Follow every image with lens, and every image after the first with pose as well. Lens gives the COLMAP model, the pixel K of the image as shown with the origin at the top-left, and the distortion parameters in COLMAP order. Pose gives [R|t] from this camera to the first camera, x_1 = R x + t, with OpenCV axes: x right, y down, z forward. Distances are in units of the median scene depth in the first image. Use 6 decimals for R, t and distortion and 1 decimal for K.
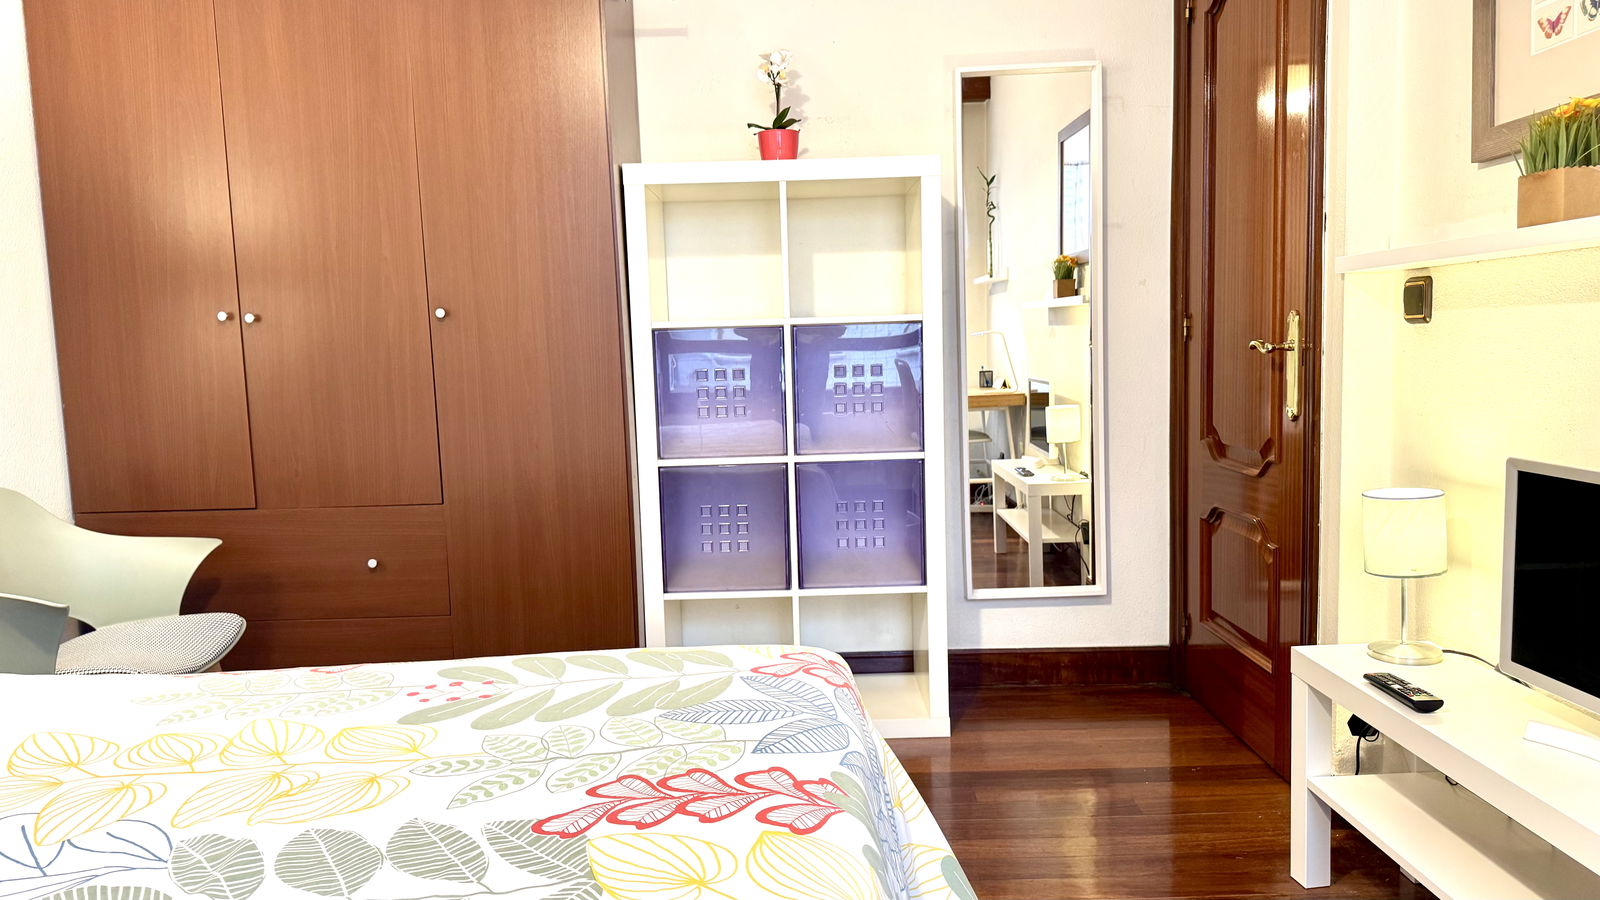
lens RADIAL K [[1124.1, 0, 799.4], [0, 1124.1, 456.2], [0, 0, 1]] dist [0.056315, -0.068593]
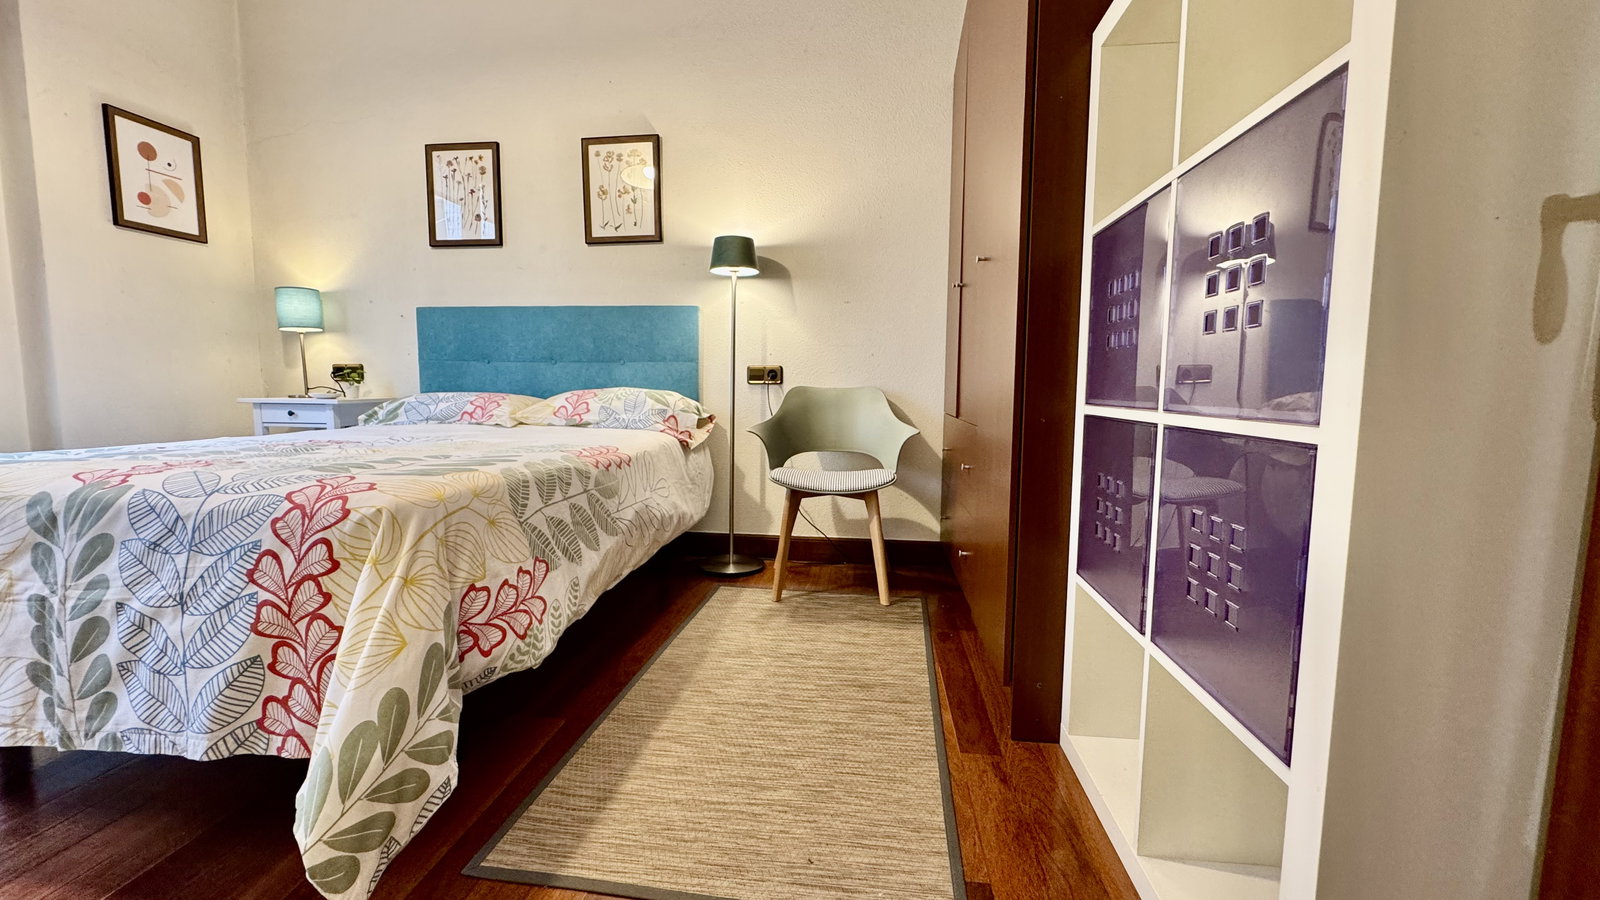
lens RADIAL K [[636.8, 0, 799.7], [0, 636.8, 448.5], [0, 0, 1]] dist [-0.003872, 0.000297]
pose [[-0.118067, 0.126906, -0.984863, 0.604786], [-0.114267, 0.983475, 0.140425, -0.012404], [0.986409, 0.129116, -0.101615, 1.499201]]
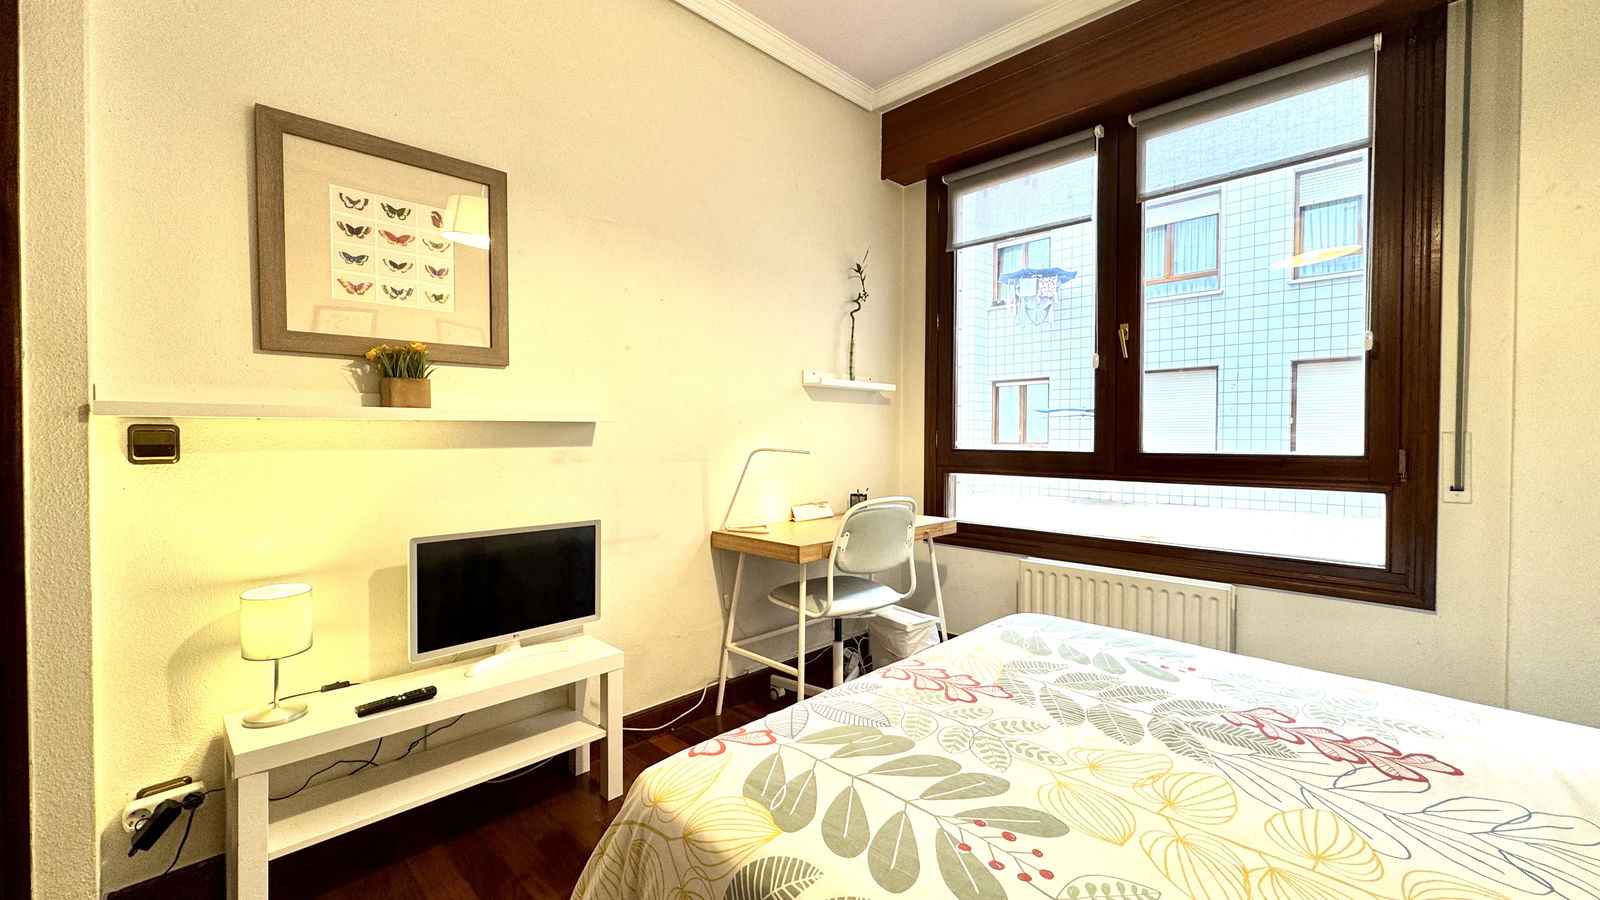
lens RADIAL K [[636.8, 0, 798.9], [0, 636.8, 448.2], [0, 0, 1]] dist [-0.003872, 0.000297]
pose [[-0.705683, 0.015877, 0.708350, -0.513069], [0.092364, 0.993279, 0.069753, -0.157040], [-0.702482, 0.114649, -0.702407, 1.322721]]
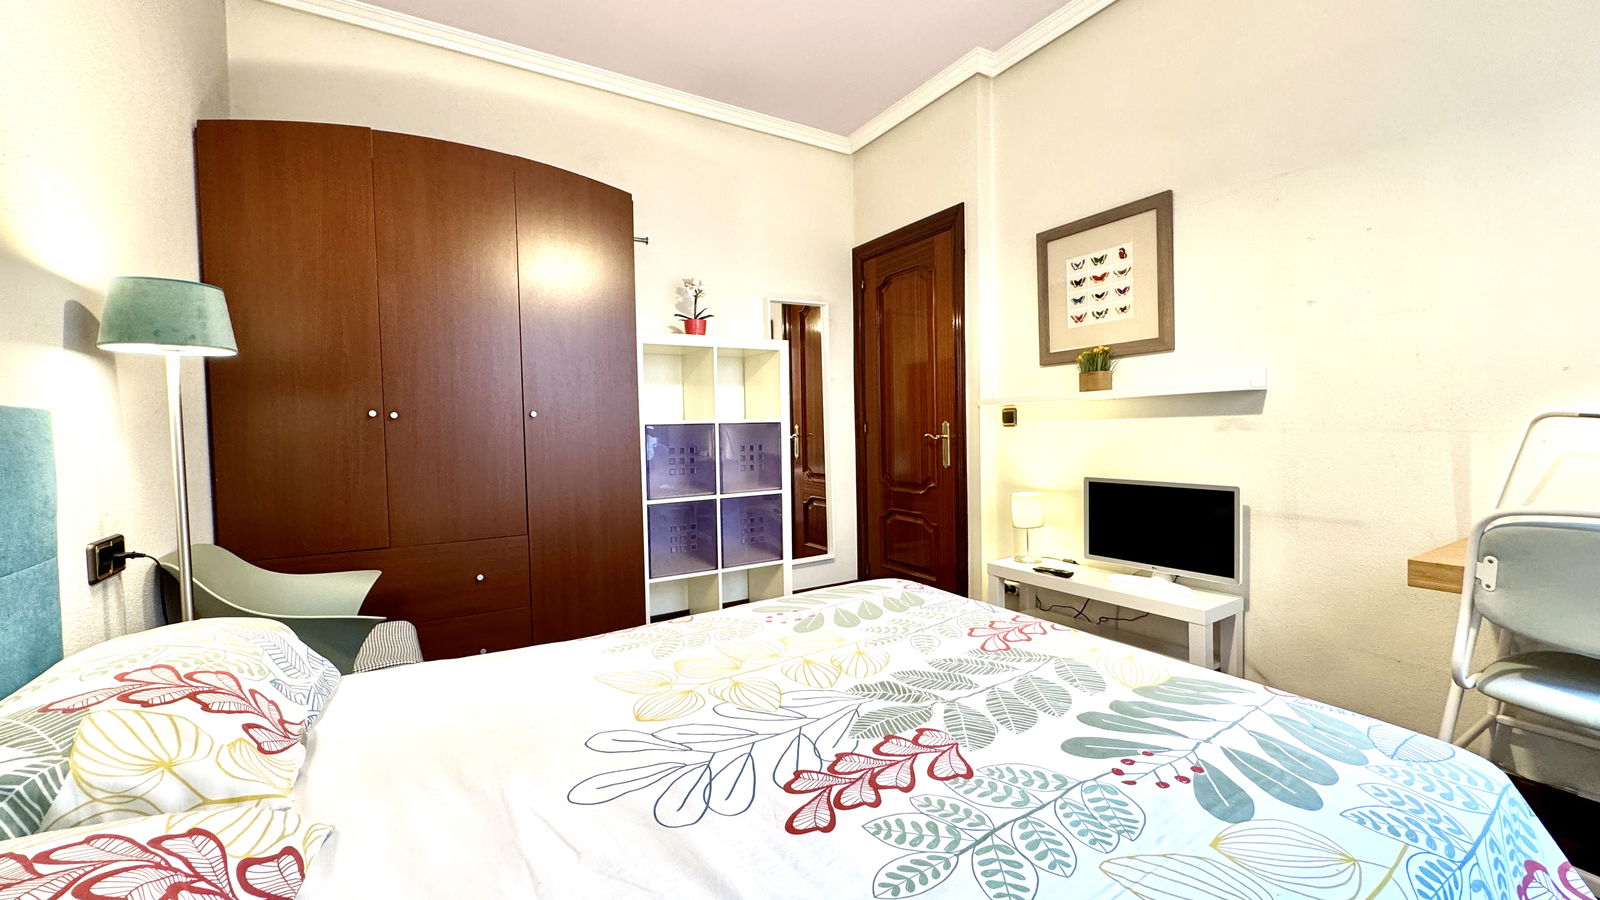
lens RADIAL K [[636.8, 0, 799.6], [0, 636.8, 446.9], [0, 0, 1]] dist [-0.003872, 0.000297]
pose [[0.856963, -0.005341, 0.515350, -0.755979], [0.049885, 0.996111, -0.072630, 0.006251], [-0.512957, 0.087949, 0.853897, 0.069074]]
